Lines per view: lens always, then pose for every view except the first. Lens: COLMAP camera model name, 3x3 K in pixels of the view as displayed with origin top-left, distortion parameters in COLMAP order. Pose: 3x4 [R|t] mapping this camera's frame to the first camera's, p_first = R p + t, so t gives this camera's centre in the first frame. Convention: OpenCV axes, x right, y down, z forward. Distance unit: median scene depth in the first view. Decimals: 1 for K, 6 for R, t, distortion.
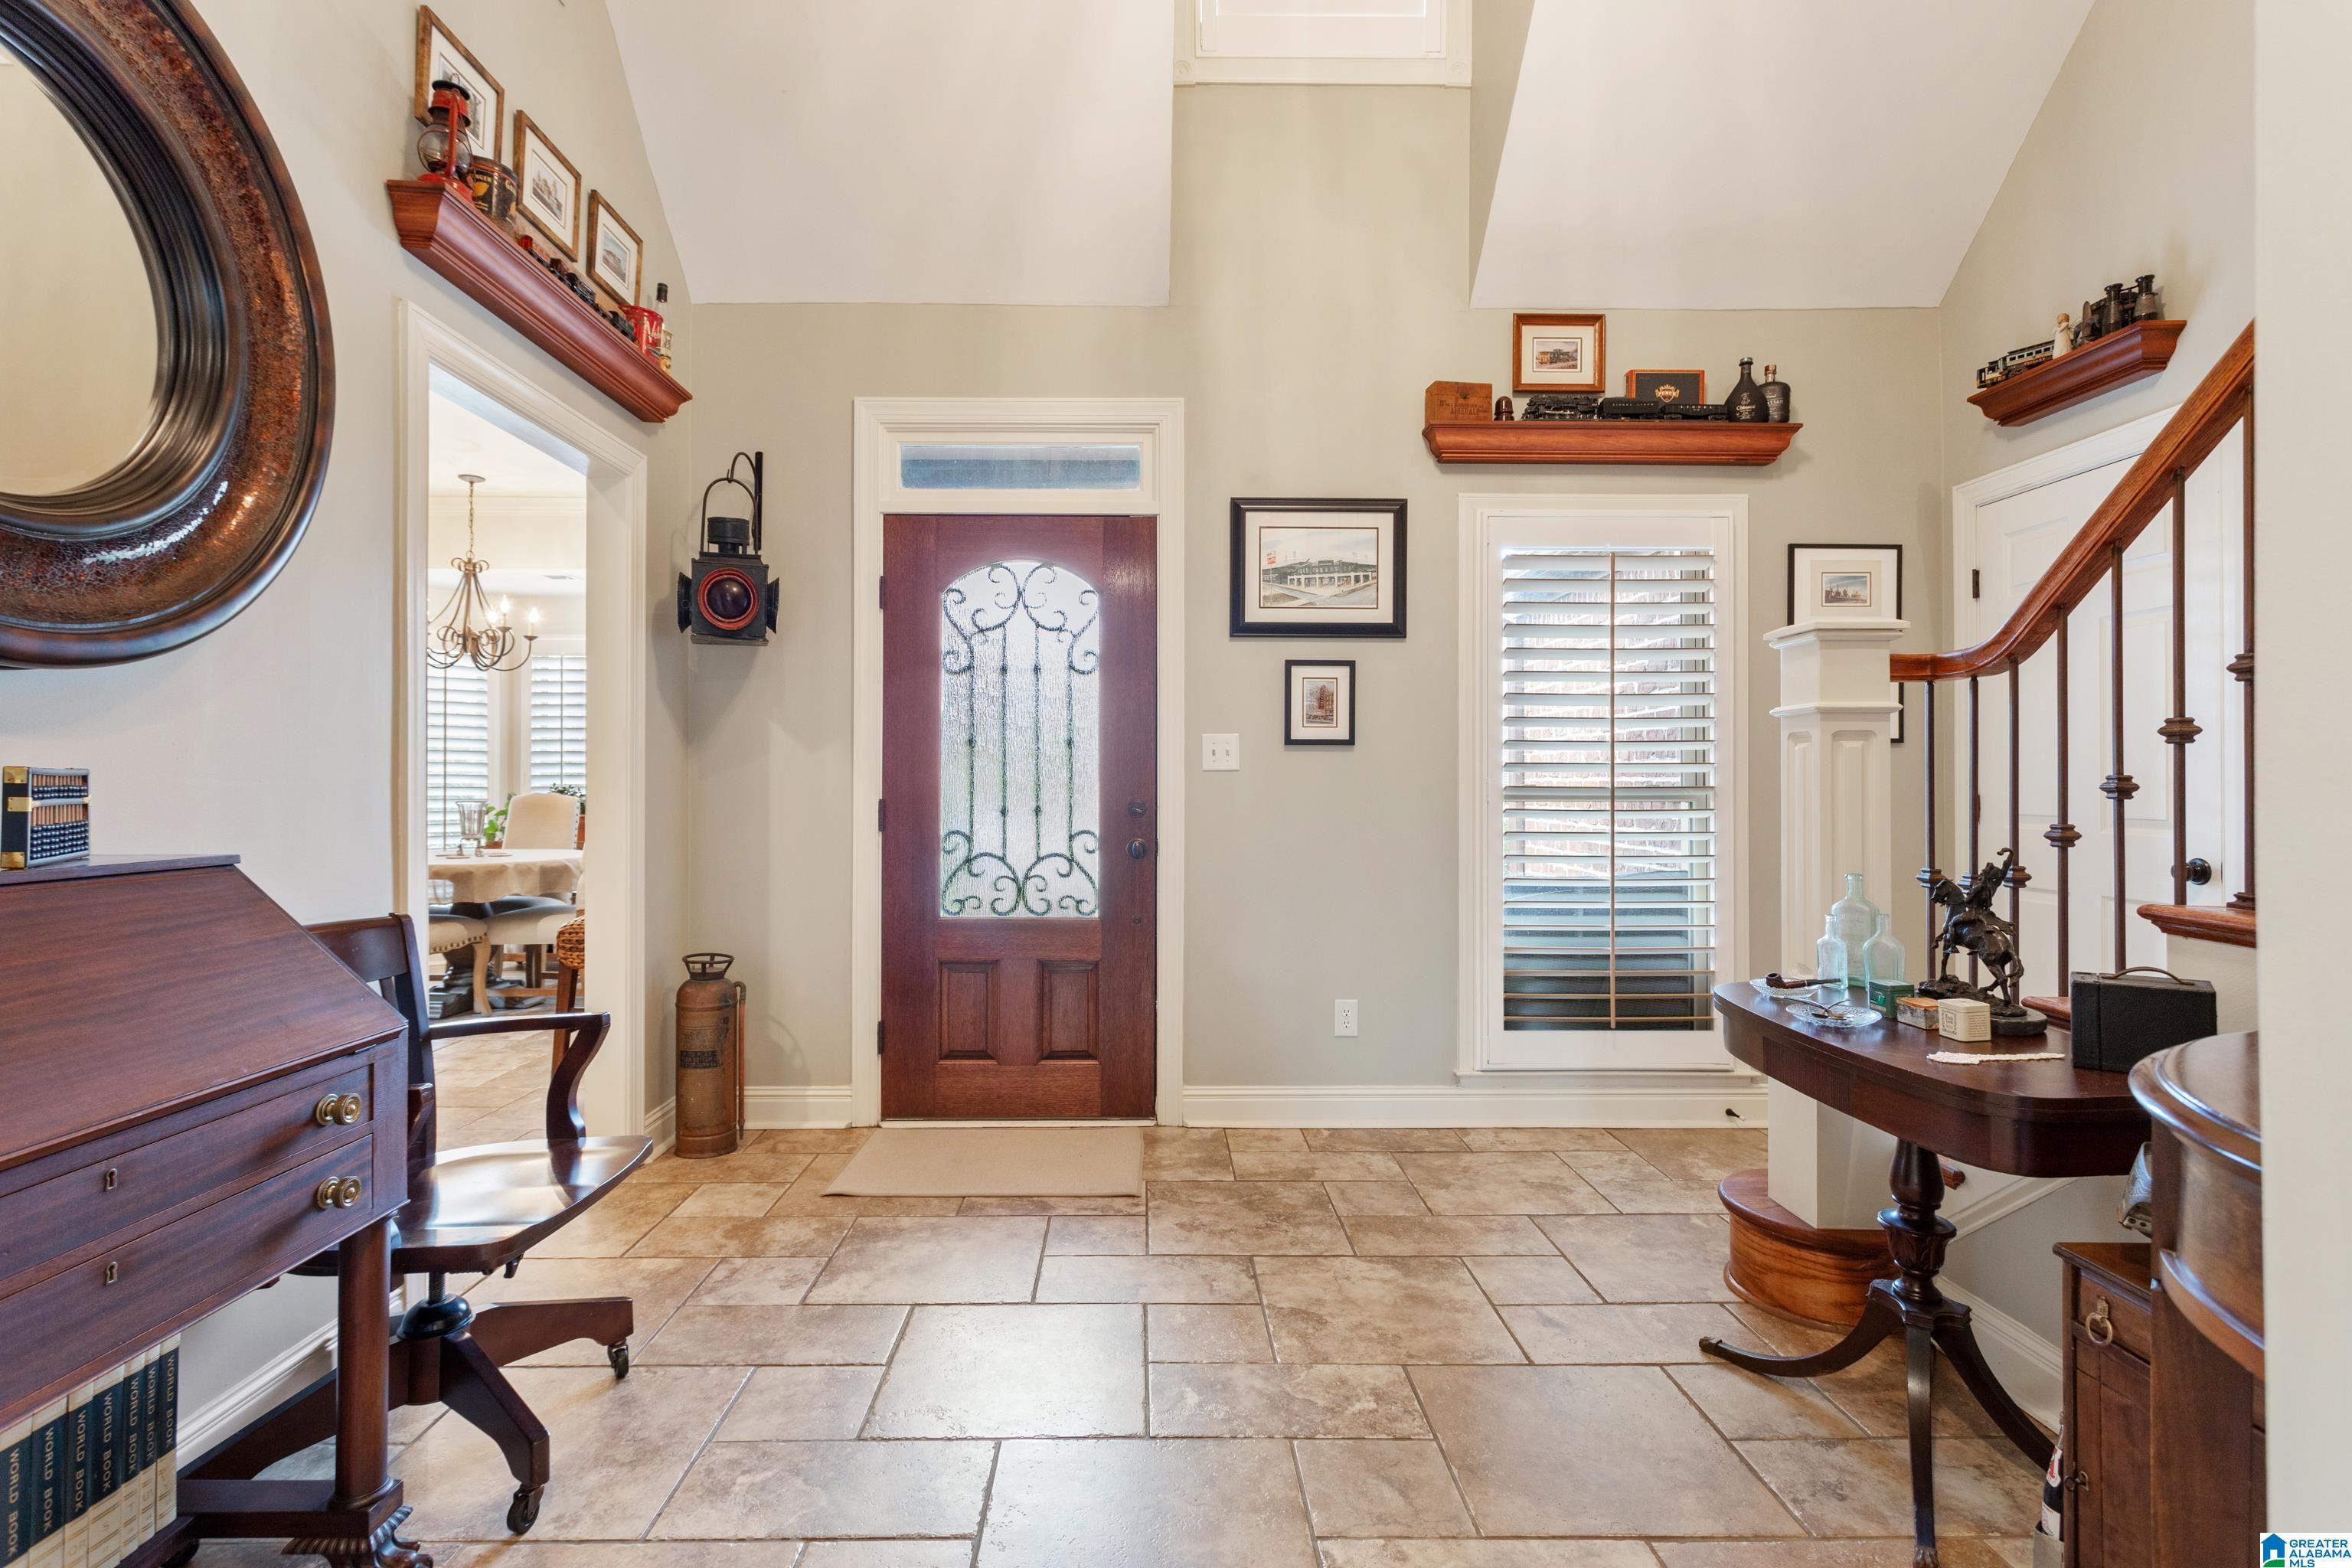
lens RADIAL K [[1149.5, 0, 1127.9], [0, 1149.5, 778.2], [0, 0, 1]] dist [-0.000836, 0.029131]
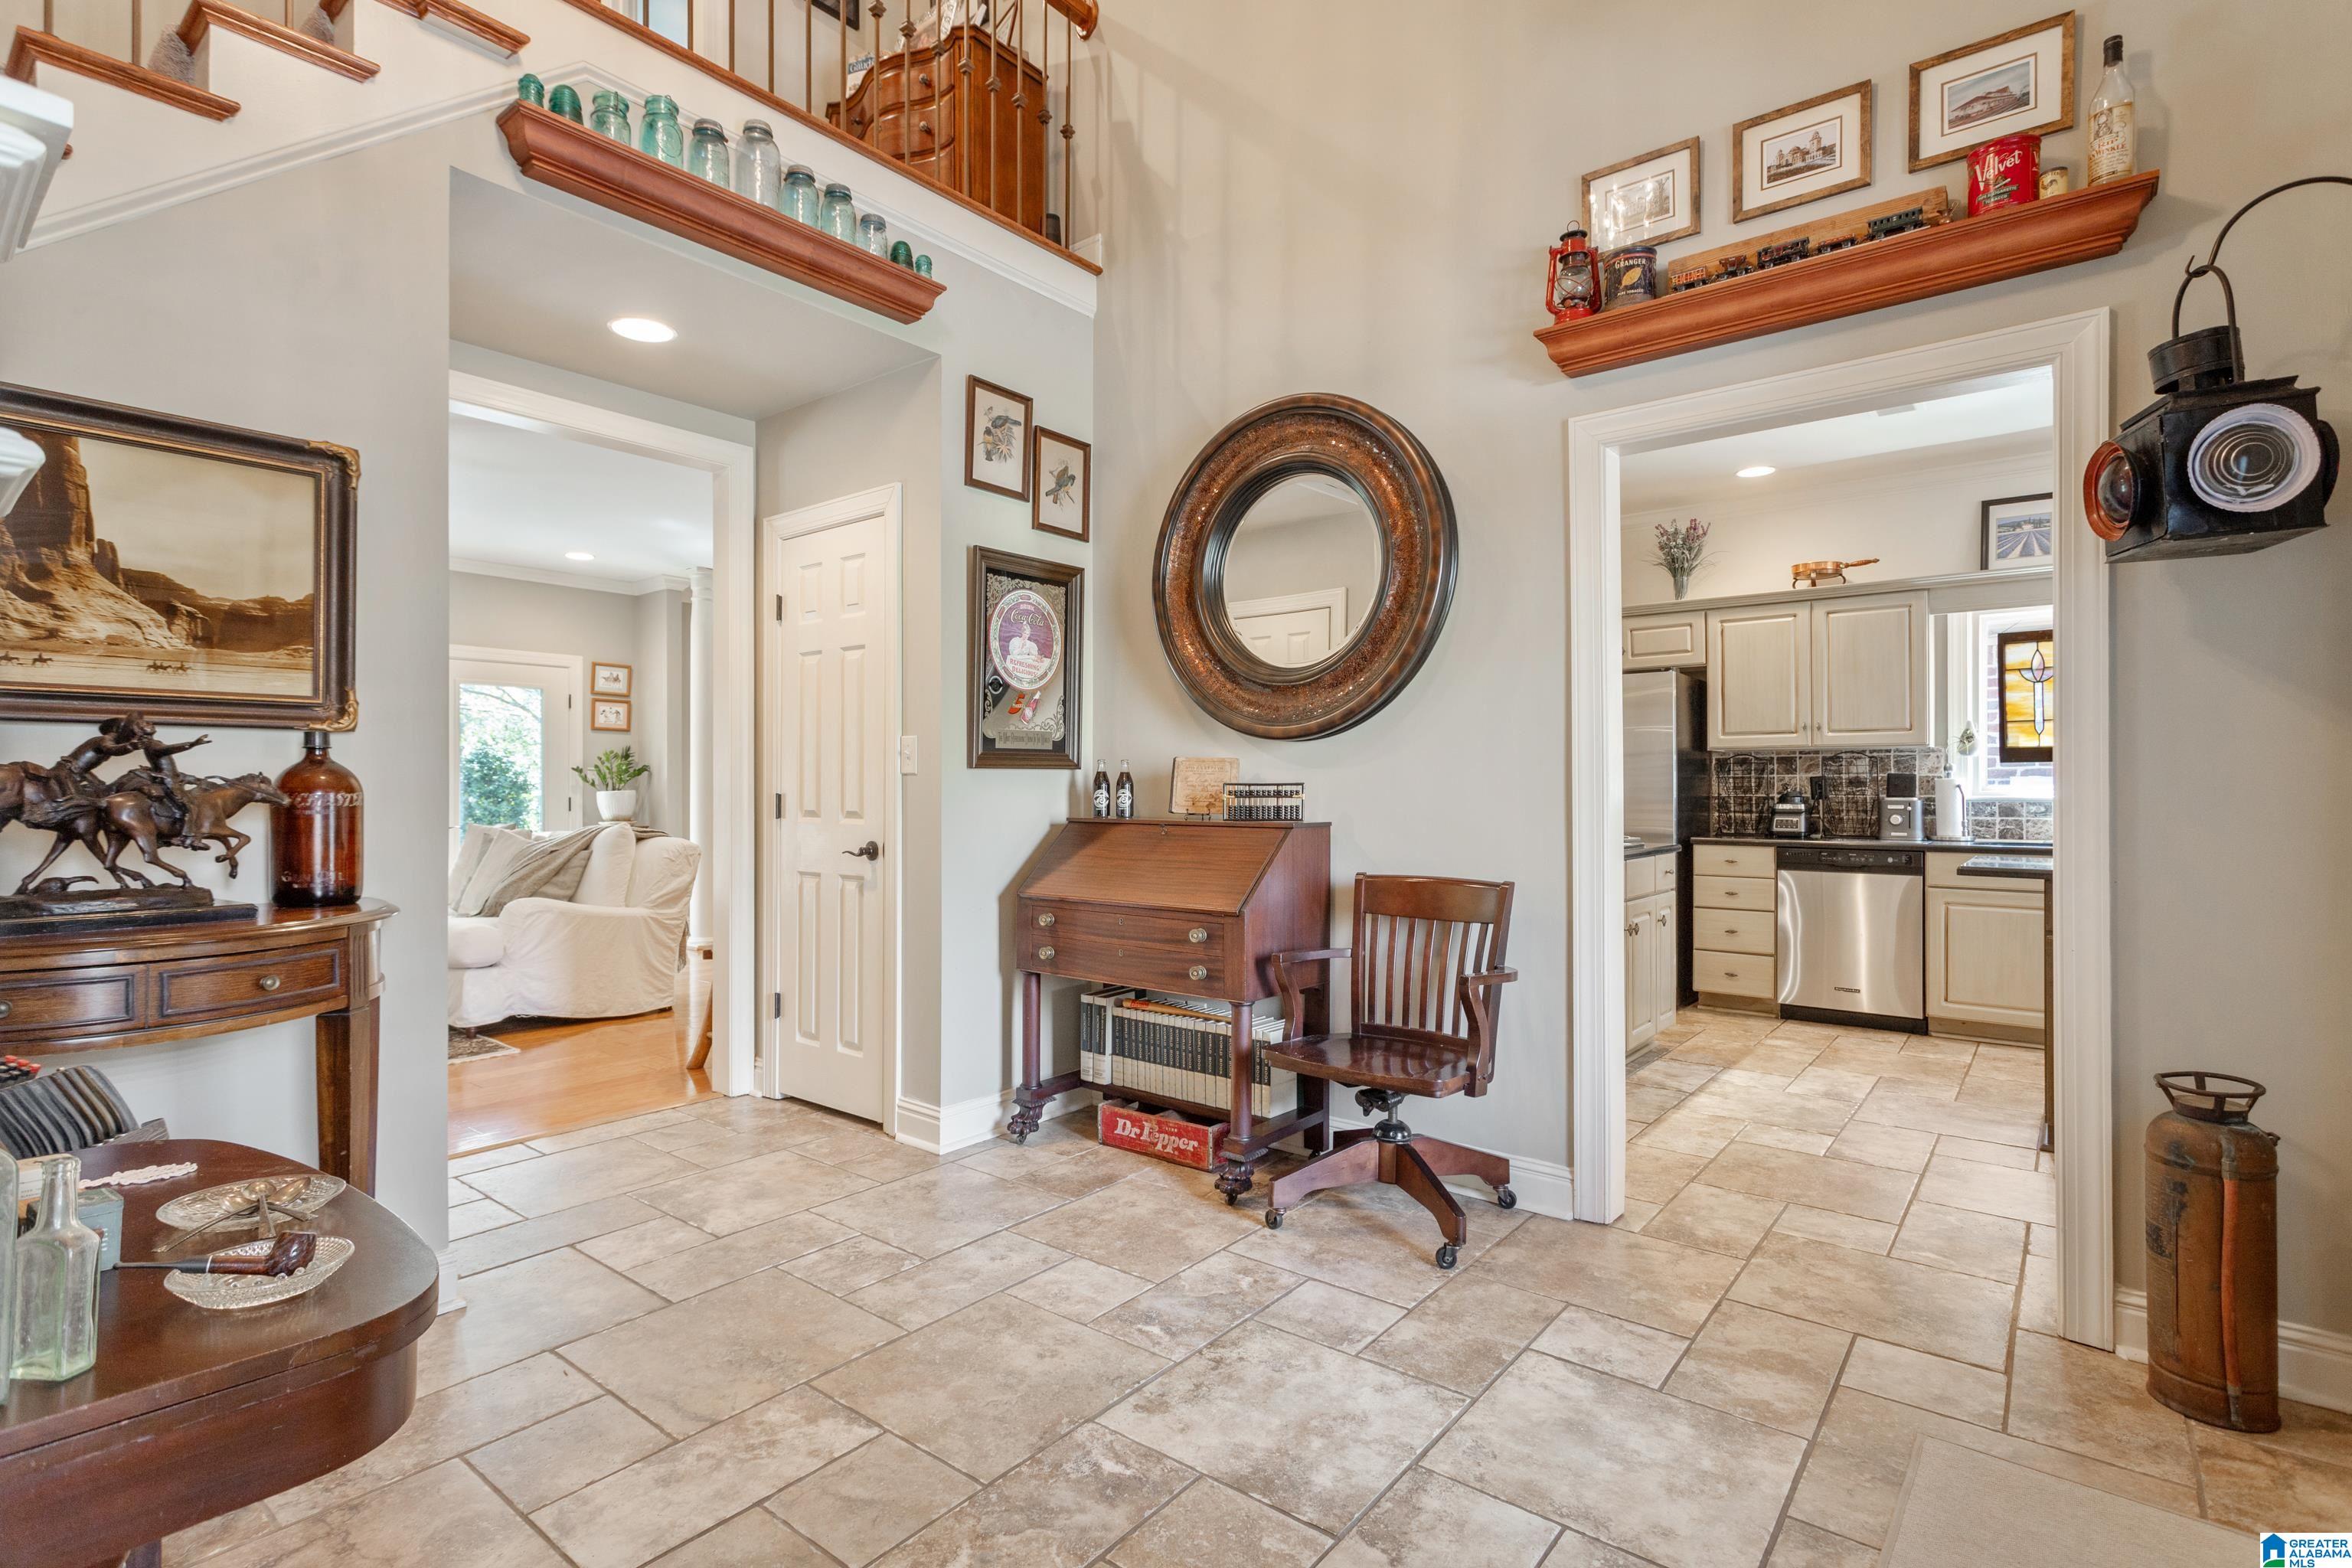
lens RADIAL K [[1121.5, 0, 1161.6], [0, 1121.5, 789.2], [0, 0, 1]] dist [0.004607, 0.001481]
pose [[-0.624347, -0.003131, -0.781140, 0.410814], [0.002998, 0.999975, -0.006404, 0.006234], [0.781141, -0.006341, -0.624322, 0.900204]]
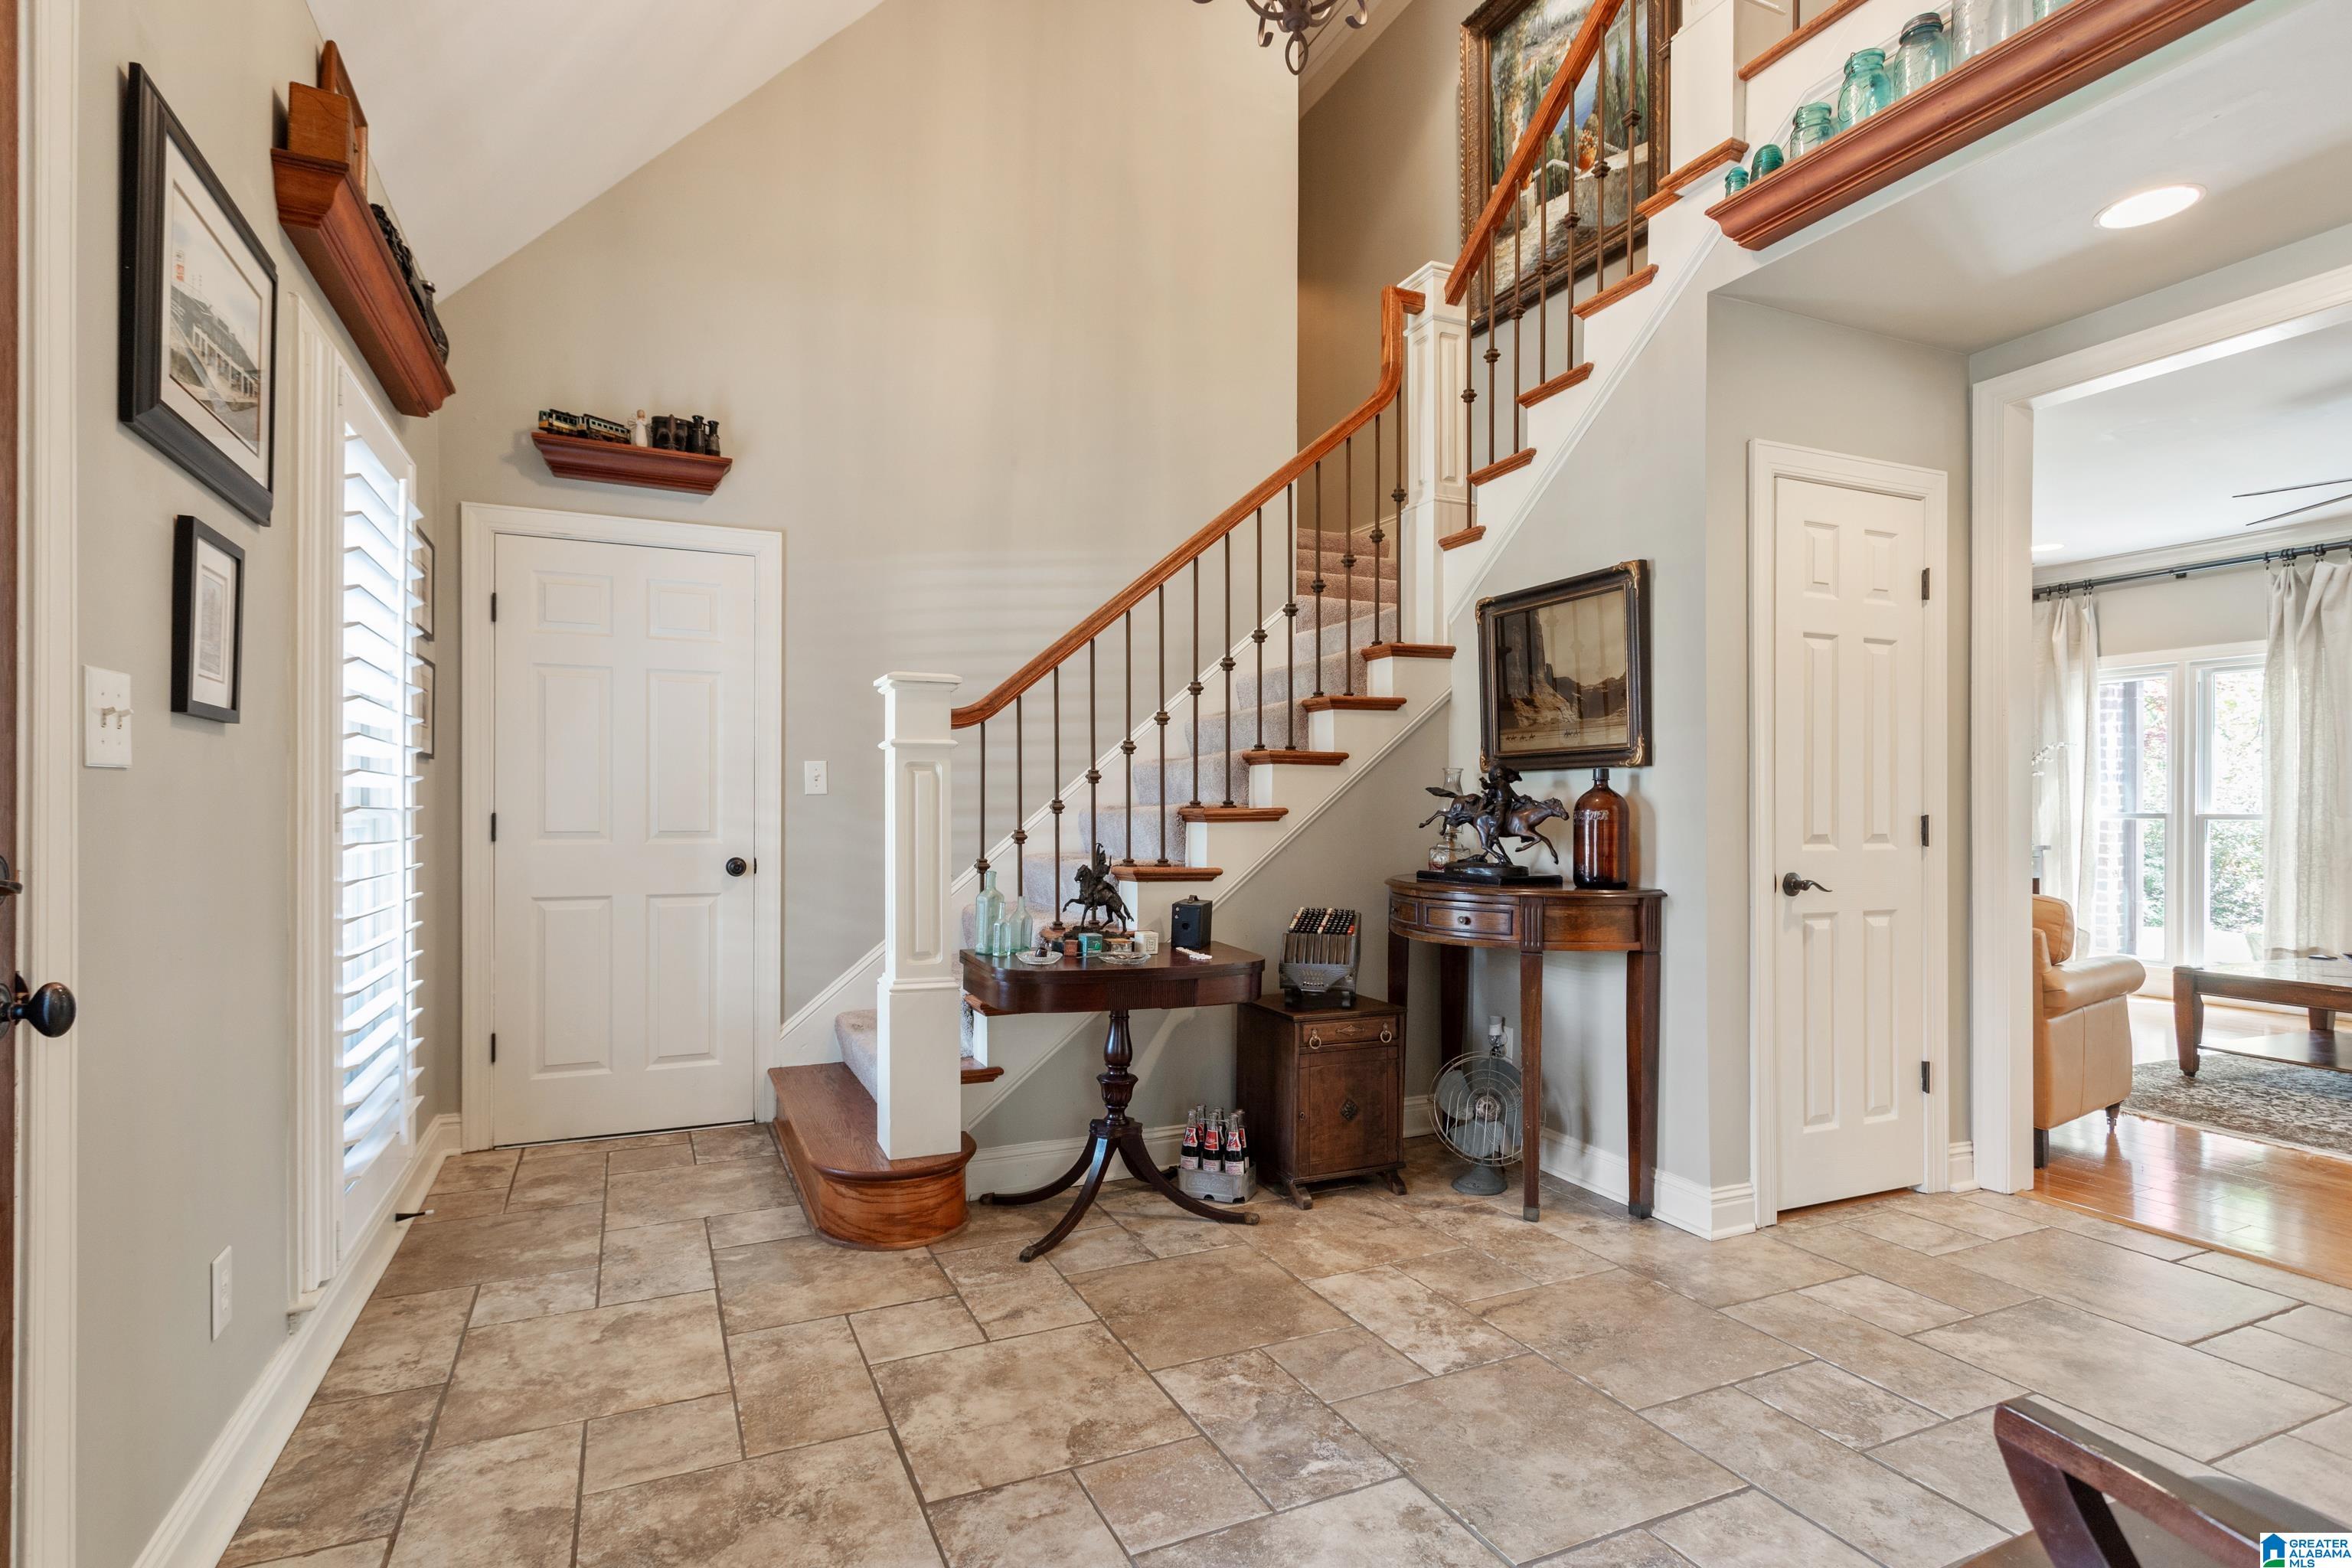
lens RADIAL K [[1134.5, 0, 1163.9], [0, 1134.5, 807.9], [0, 0, 1]] dist [0.015927, -0.000041]
pose [[-0.427615, -0.002107, 0.903959, -0.410290], [-0.008275, 0.999965, -0.001584, 0.005237], [-0.903923, -0.008158, -0.427617, 0.857440]]
